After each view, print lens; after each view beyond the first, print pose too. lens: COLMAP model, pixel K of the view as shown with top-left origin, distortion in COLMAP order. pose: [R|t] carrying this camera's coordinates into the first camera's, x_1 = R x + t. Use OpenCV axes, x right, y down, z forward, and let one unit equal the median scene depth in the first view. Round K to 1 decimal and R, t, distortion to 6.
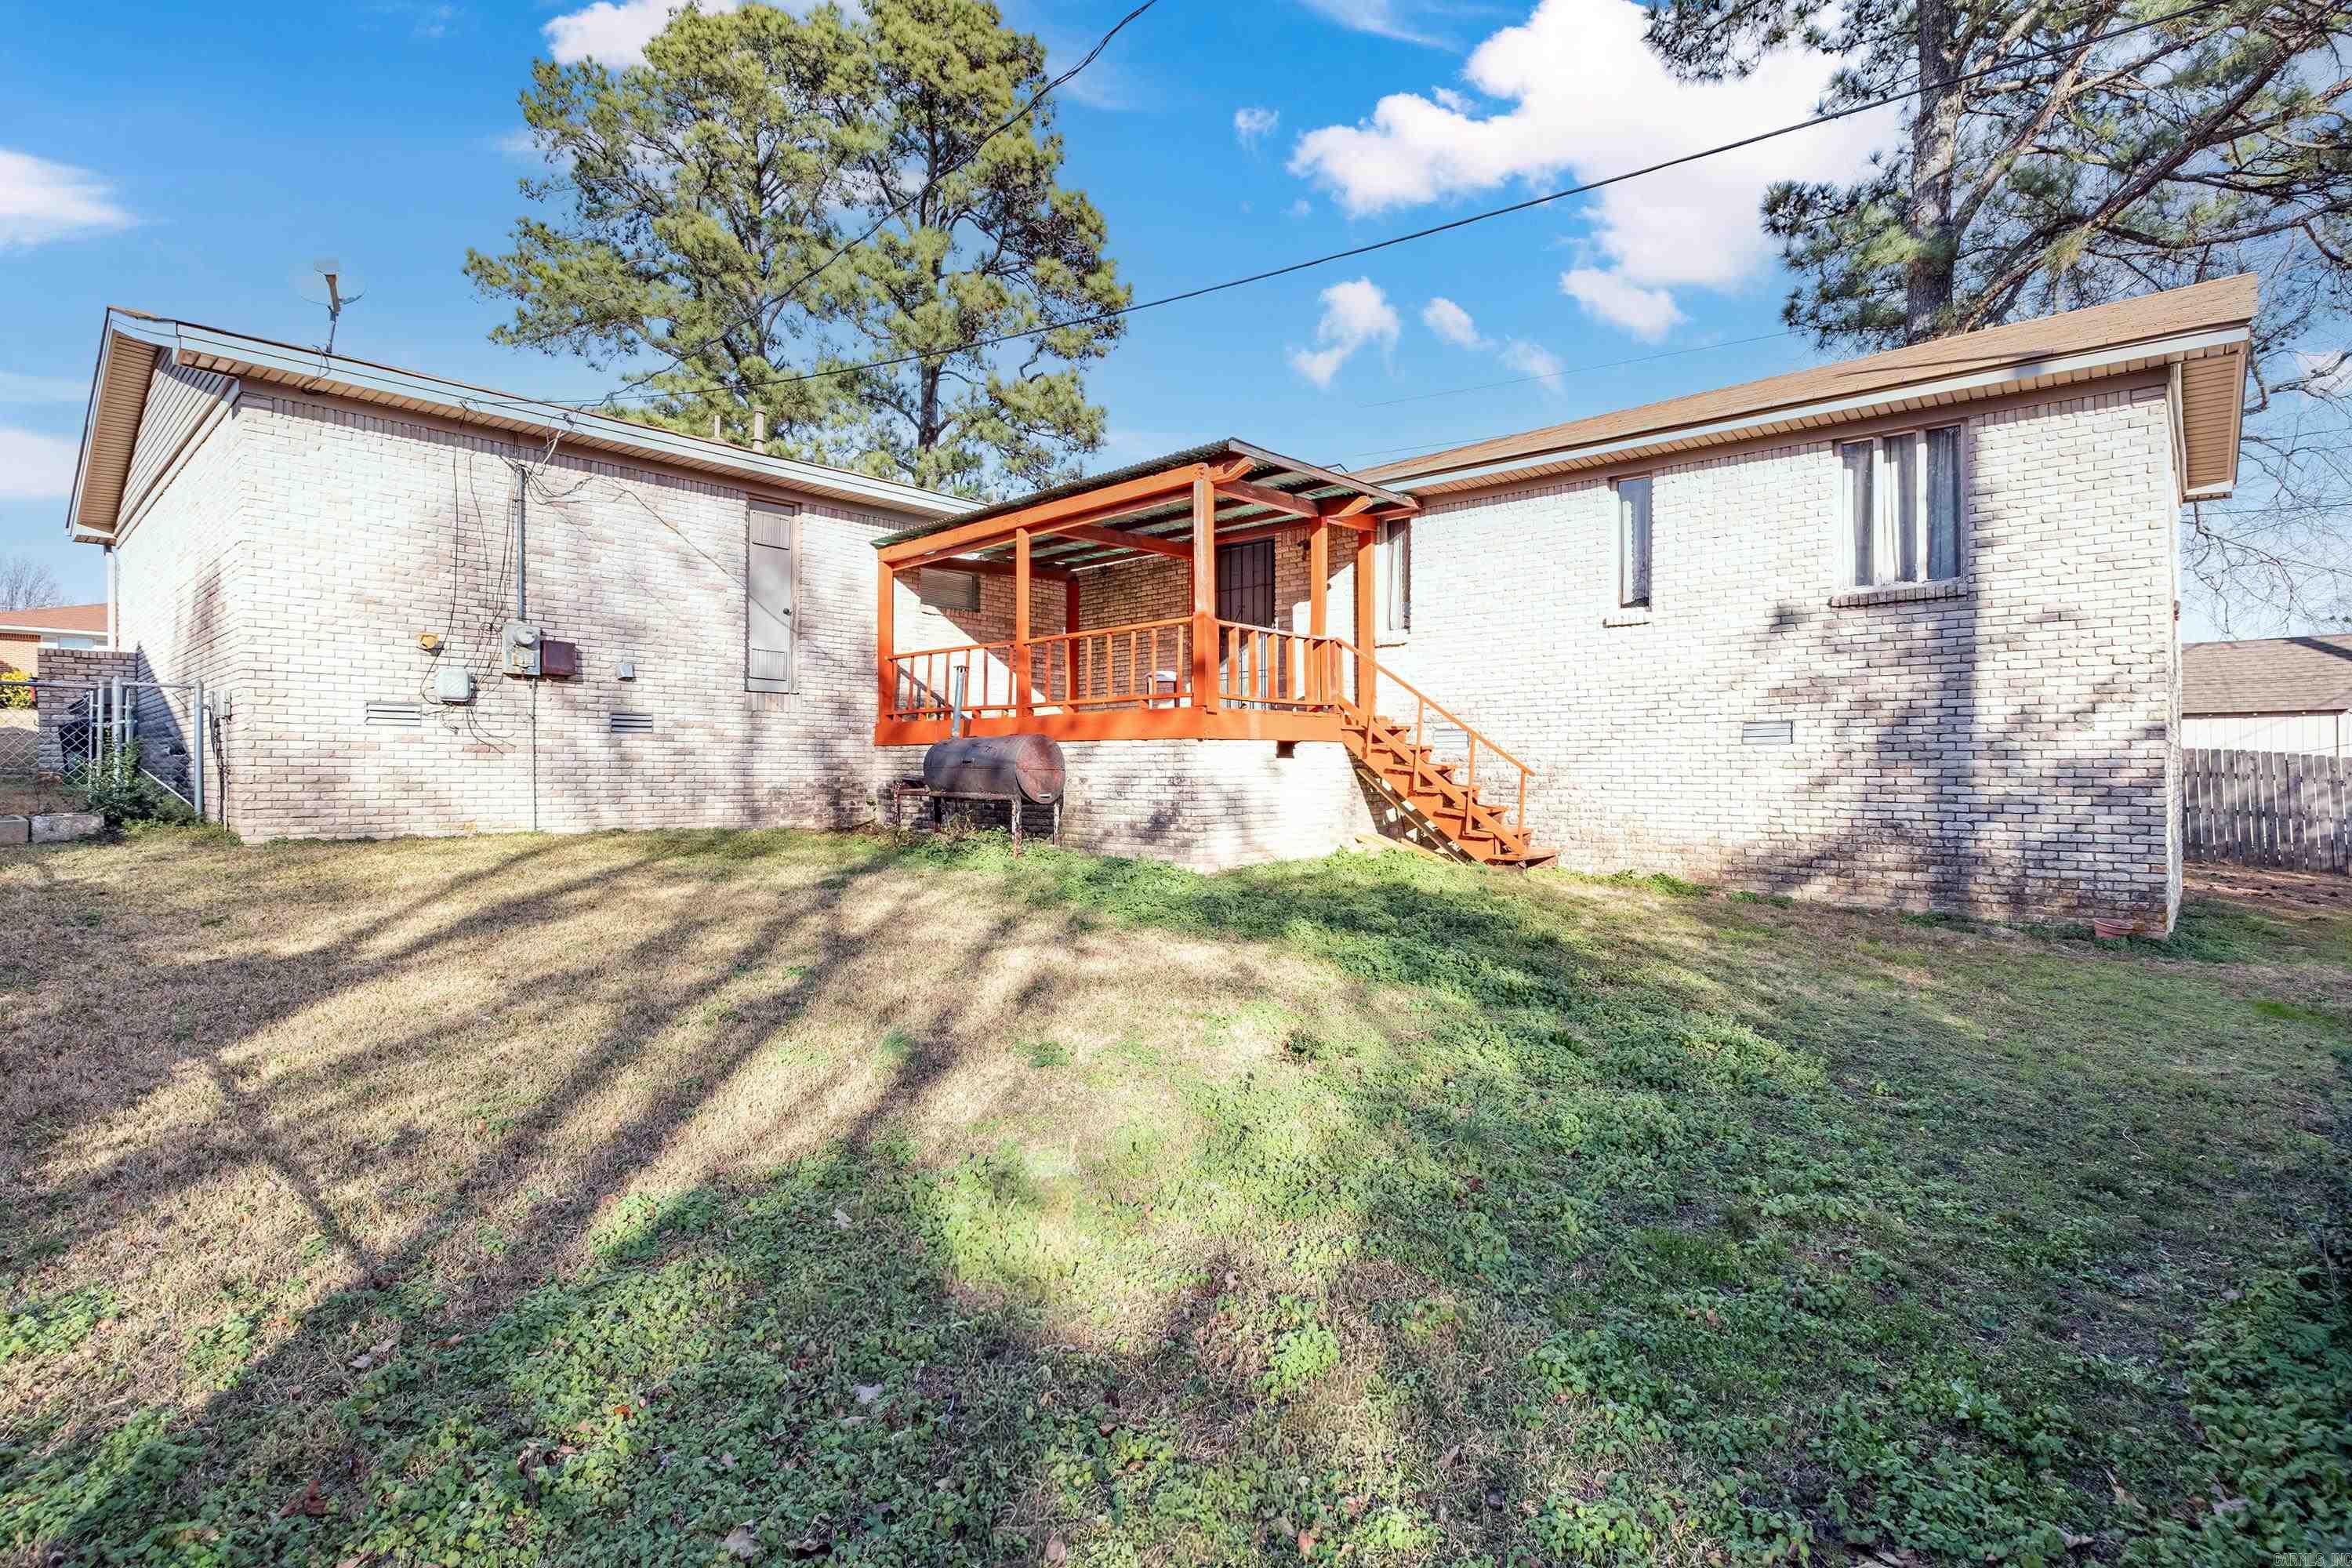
lens RADIAL K [[1122.3, 0, 1177.2], [0, 1122.3, 776.4], [0, 0, 1]] dist [-0.005557, -0.000810]
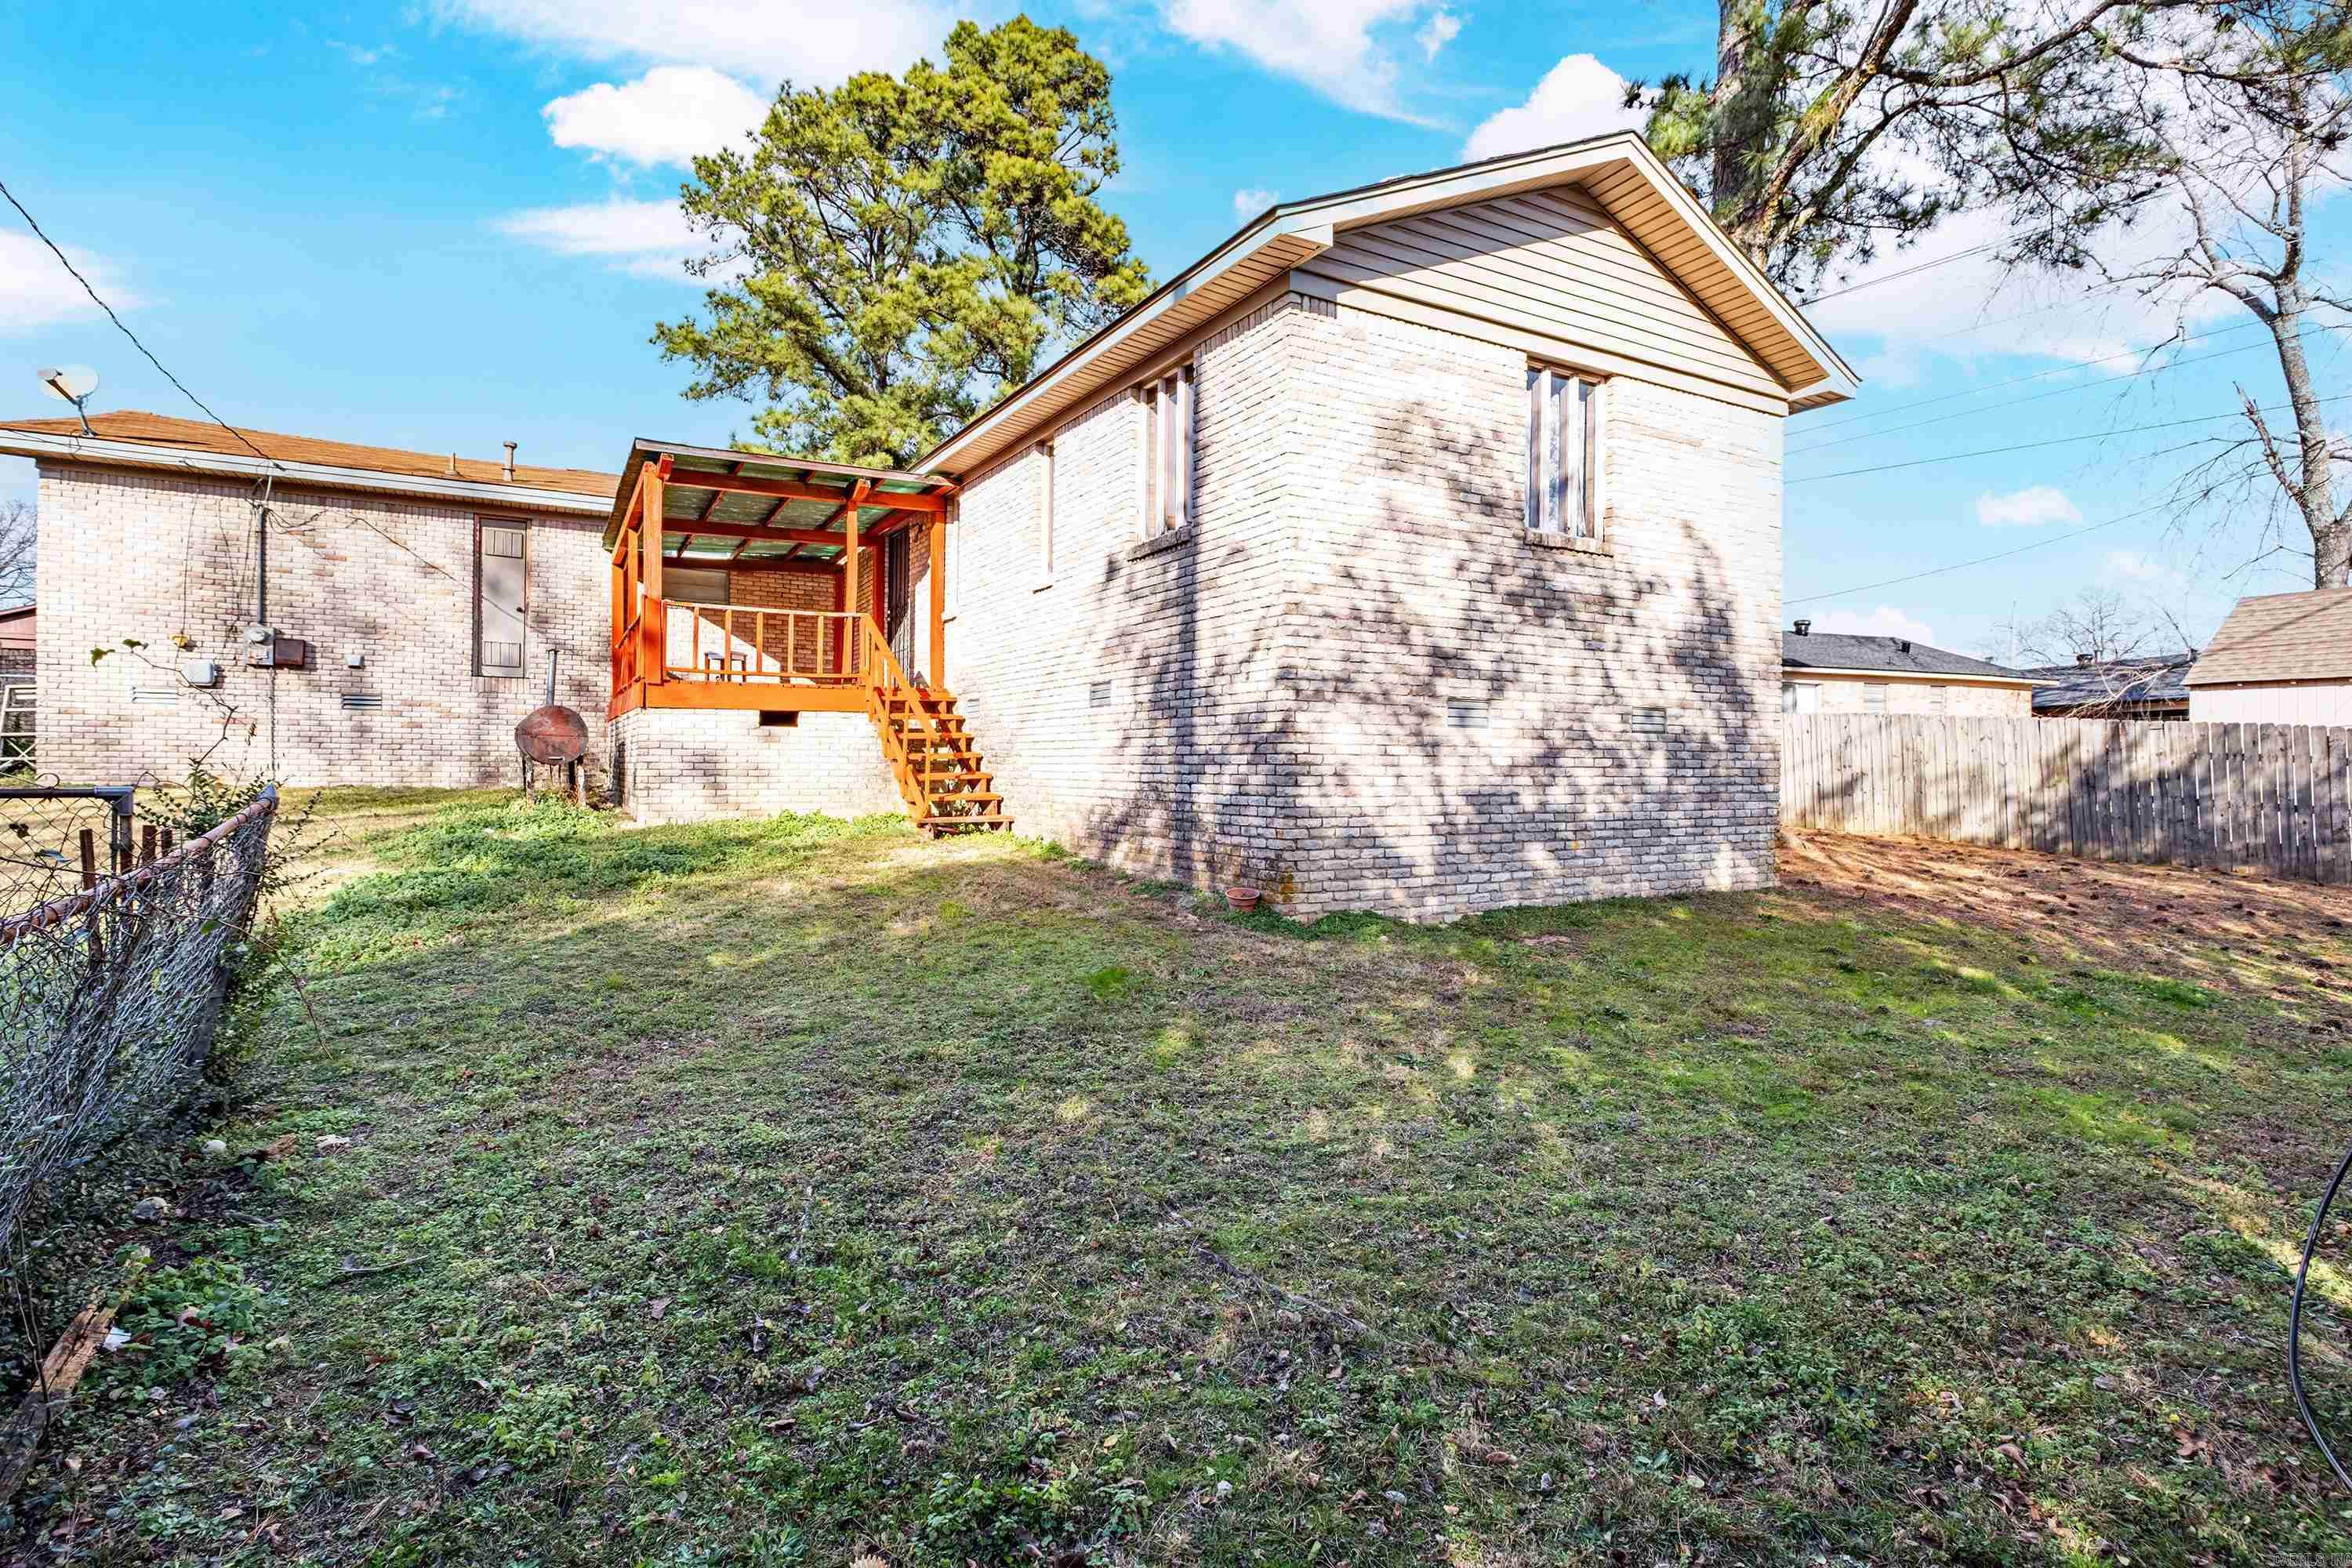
lens RADIAL K [[1122.3, 0, 1173.0], [0, 1122.3, 777.0], [0, 0, 1]] dist [-0.005557, -0.000810]
pose [[0.947568, 0.008034, -0.319452, 0.837382], [-0.007780, 0.999968, 0.002073, 0.029616], [0.319458, 0.000521, 0.947600, 0.101297]]
